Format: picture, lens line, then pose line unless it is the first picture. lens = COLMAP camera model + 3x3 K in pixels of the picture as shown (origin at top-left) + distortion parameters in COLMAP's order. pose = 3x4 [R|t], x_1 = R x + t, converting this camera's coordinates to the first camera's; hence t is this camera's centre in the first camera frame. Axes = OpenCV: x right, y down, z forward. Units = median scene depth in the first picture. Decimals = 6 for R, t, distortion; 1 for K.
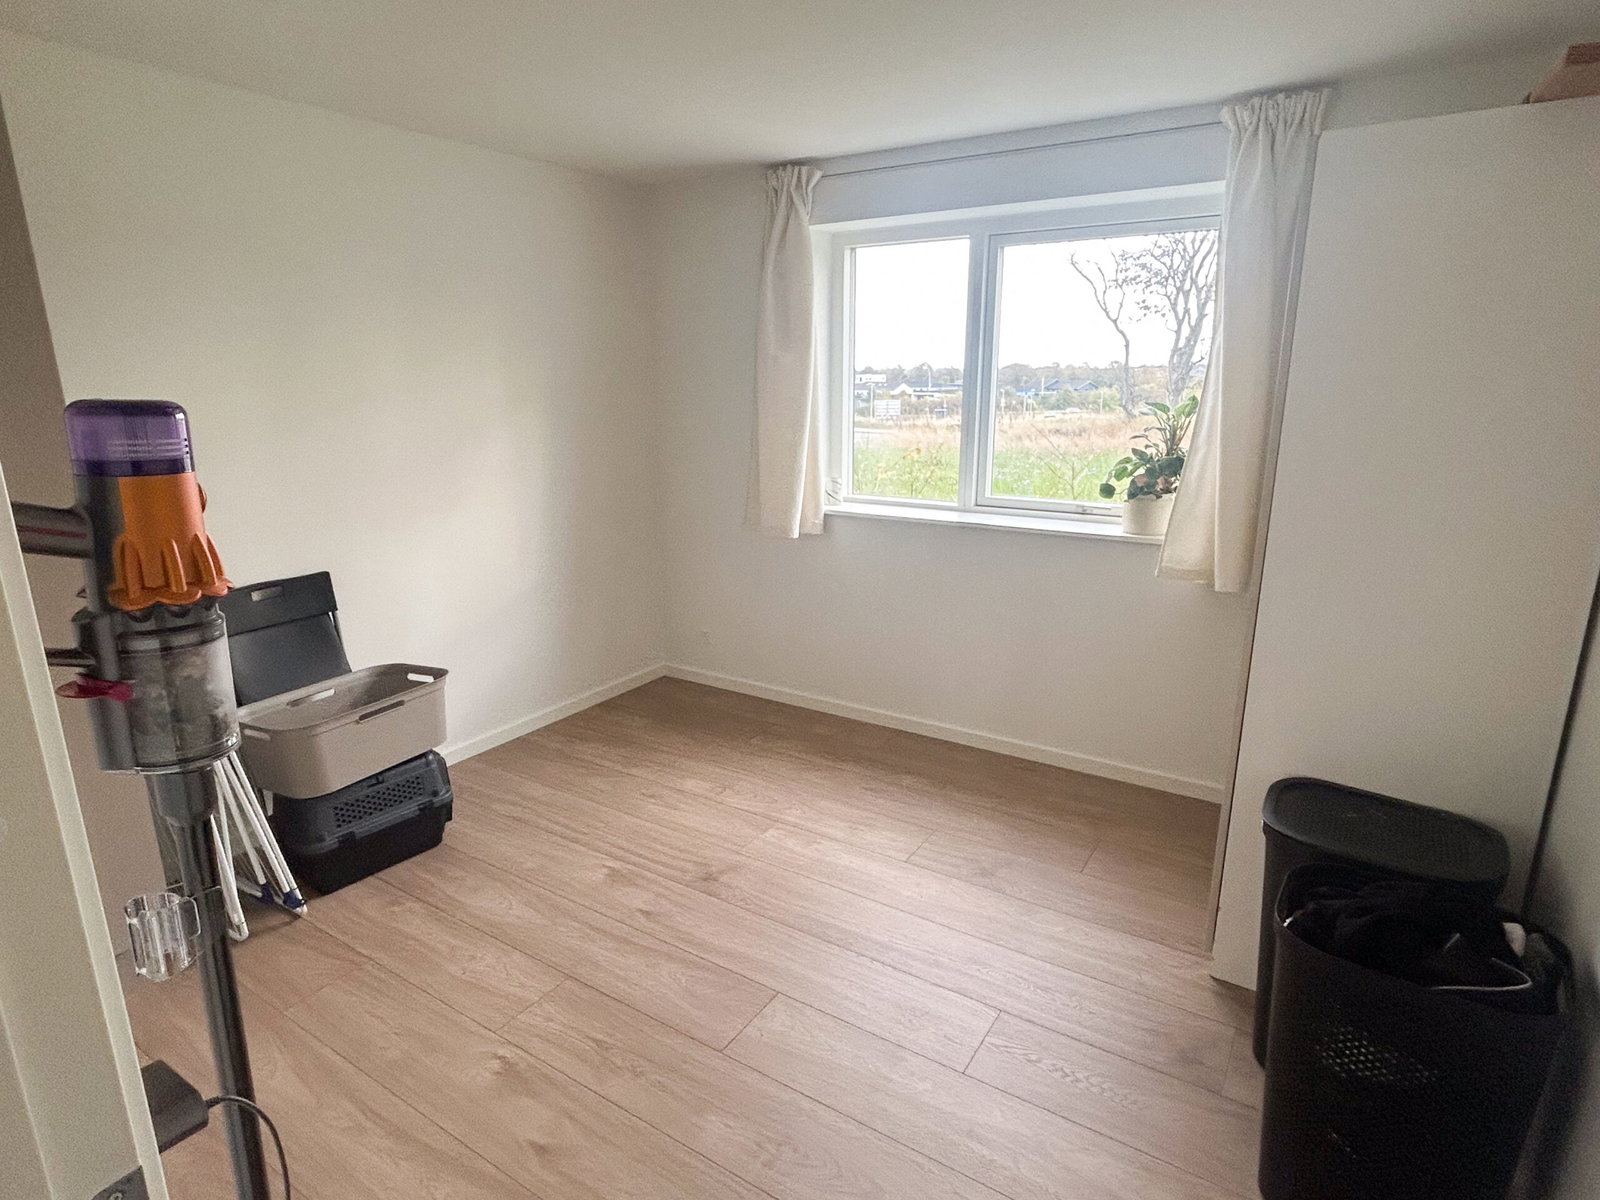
lens RADIAL K [[909.6, 0, 761.6], [0, 909.6, 616.9], [0, 0, 1]] dist [-0.007912, -0.002026]
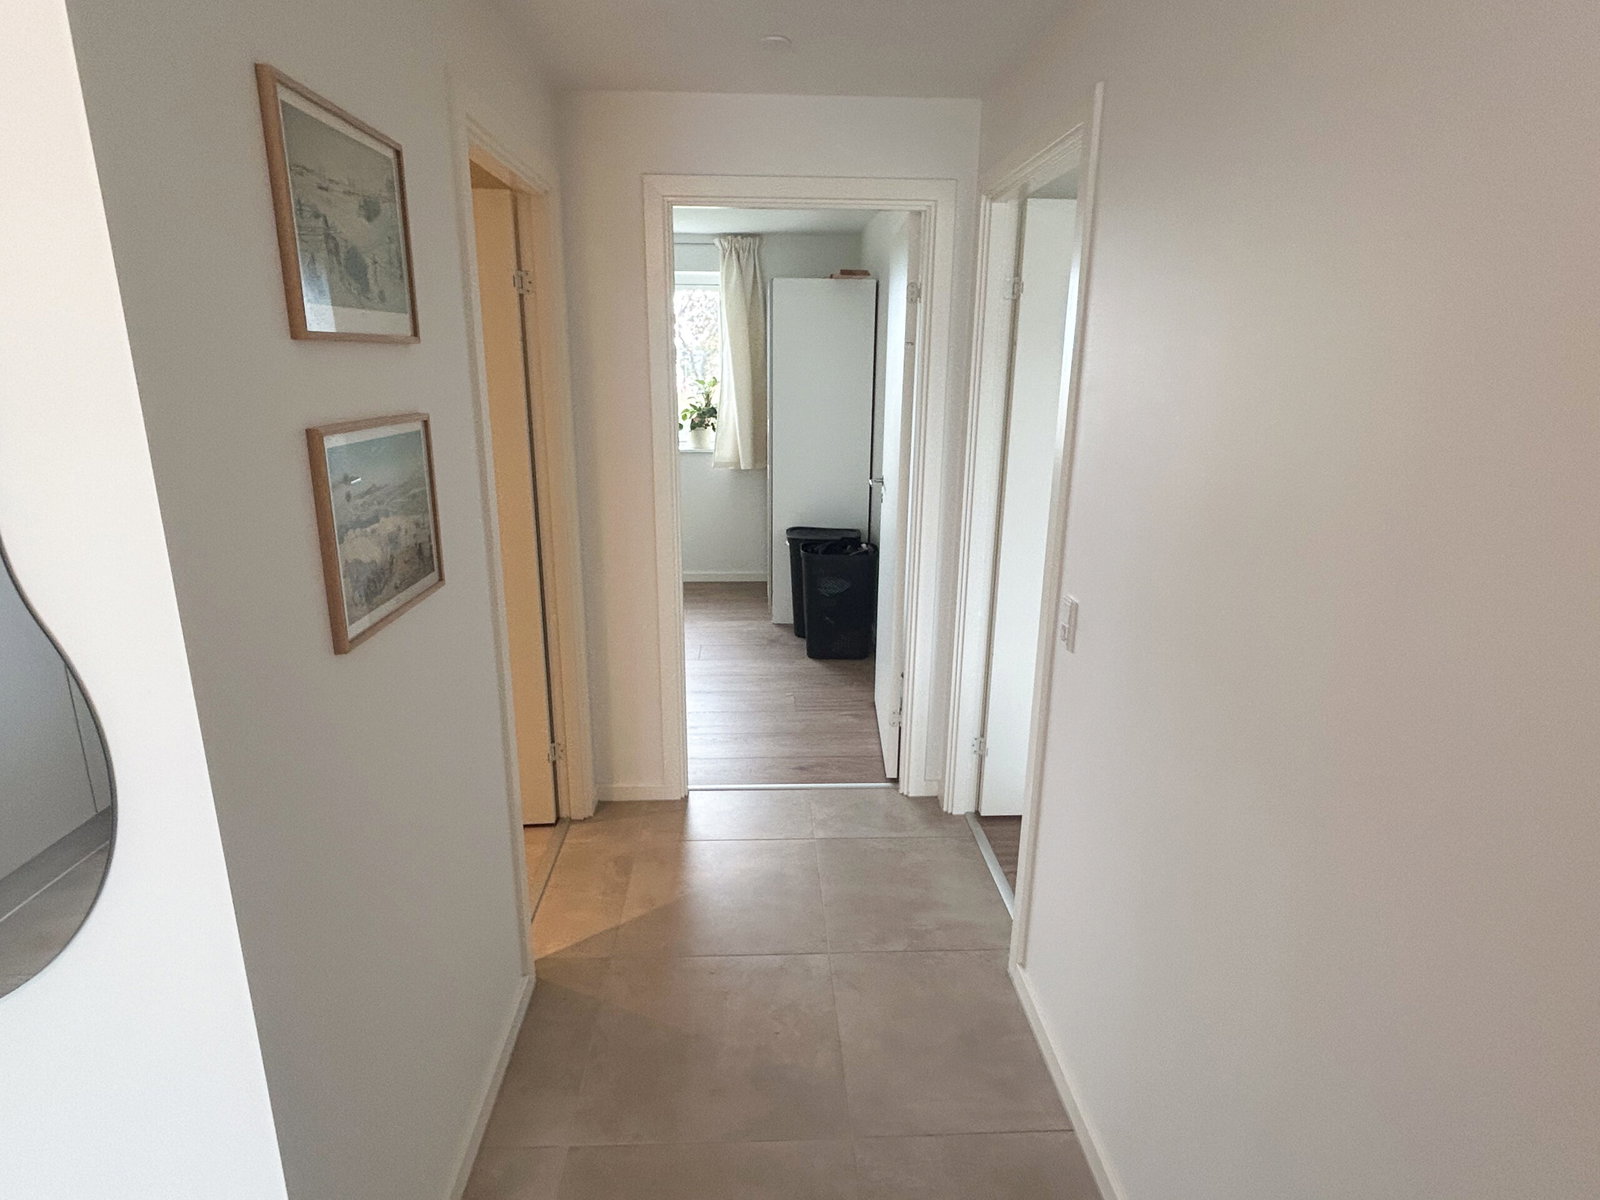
lens RADIAL K [[883.0, 0, 794.5], [0, 883.0, 602.3], [0, 0, 1]] dist [0.002456, -0.001321]
pose [[0.809904, -0.139325, 0.569776, -0.607522], [0.136629, 0.989471, 0.047742, 0.195470], [-0.570429, 0.039182, 0.820412, -0.731988]]
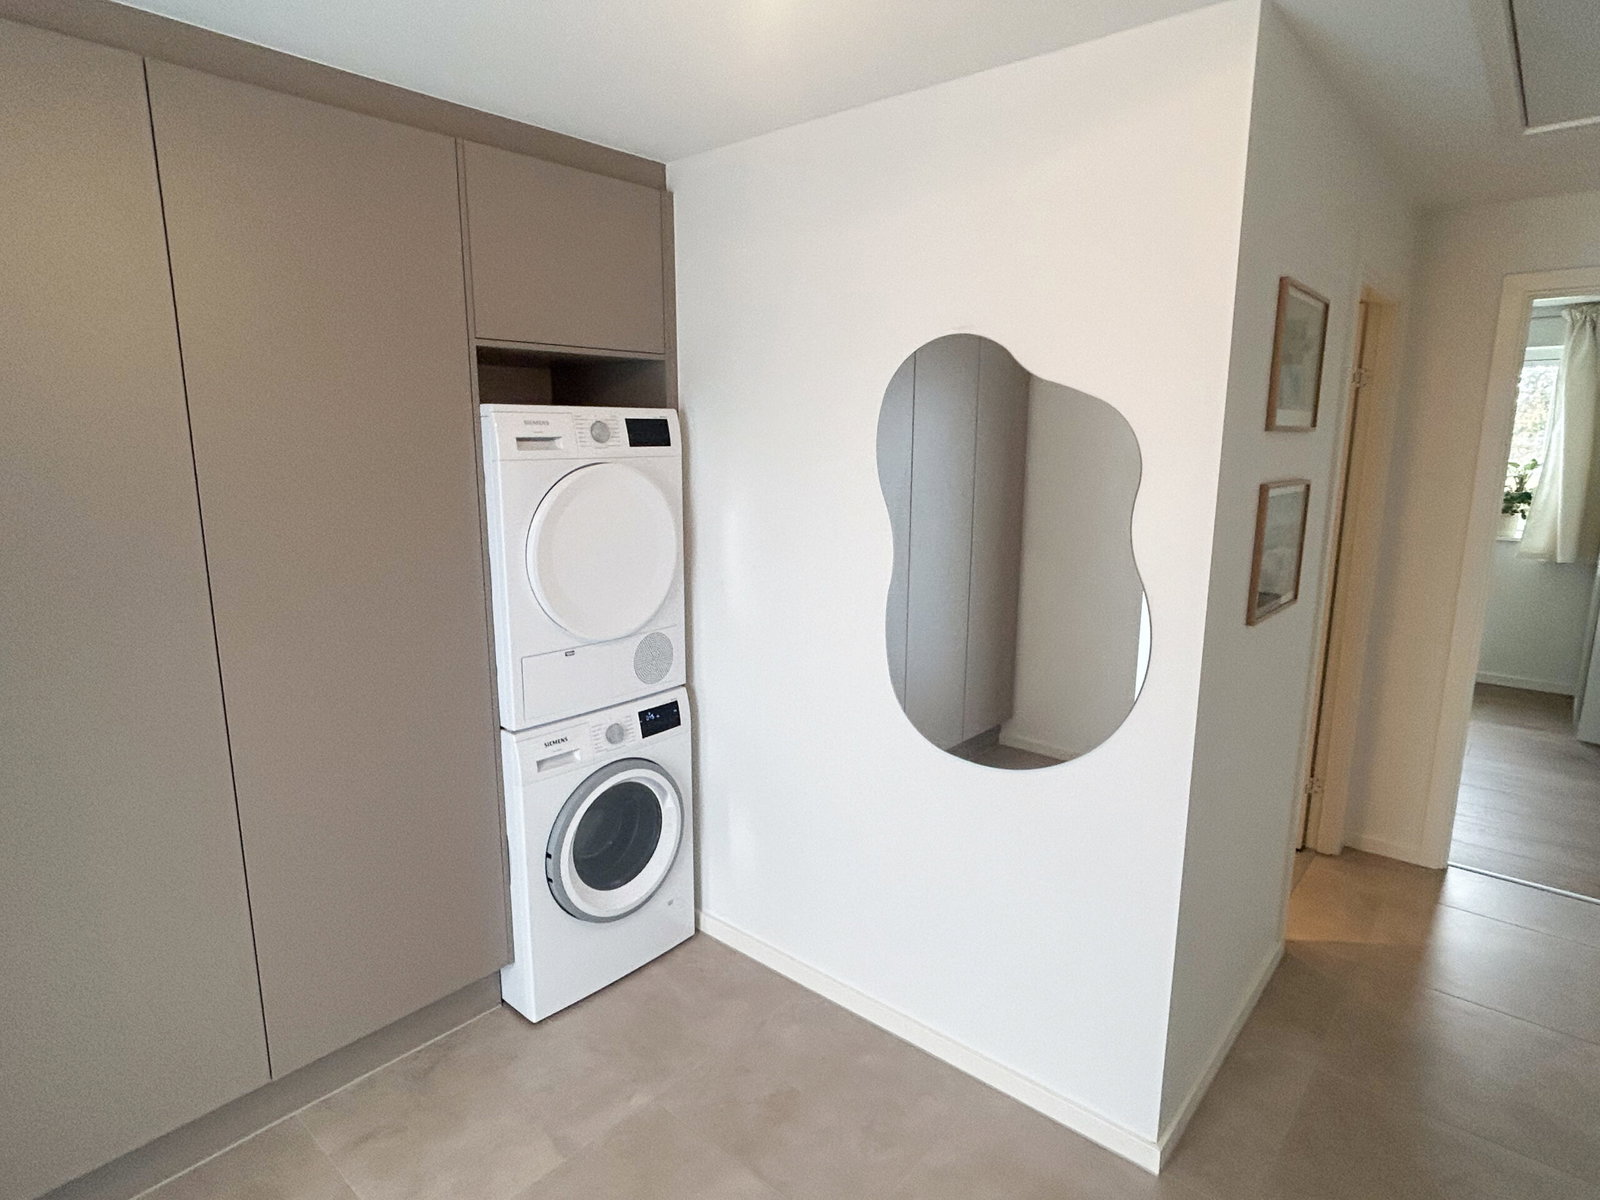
lens RADIAL K [[883.0, 0, 794.5], [0, 883.0, 602.3], [0, 0, 1]] dist [0.002456, -0.001321]
pose [[0.990801, 0.038621, -0.129698, -0.805057], [-0.048392, 0.996154, -0.073050, 0.259790], [0.126378, 0.078654, 0.988859, -0.971269]]
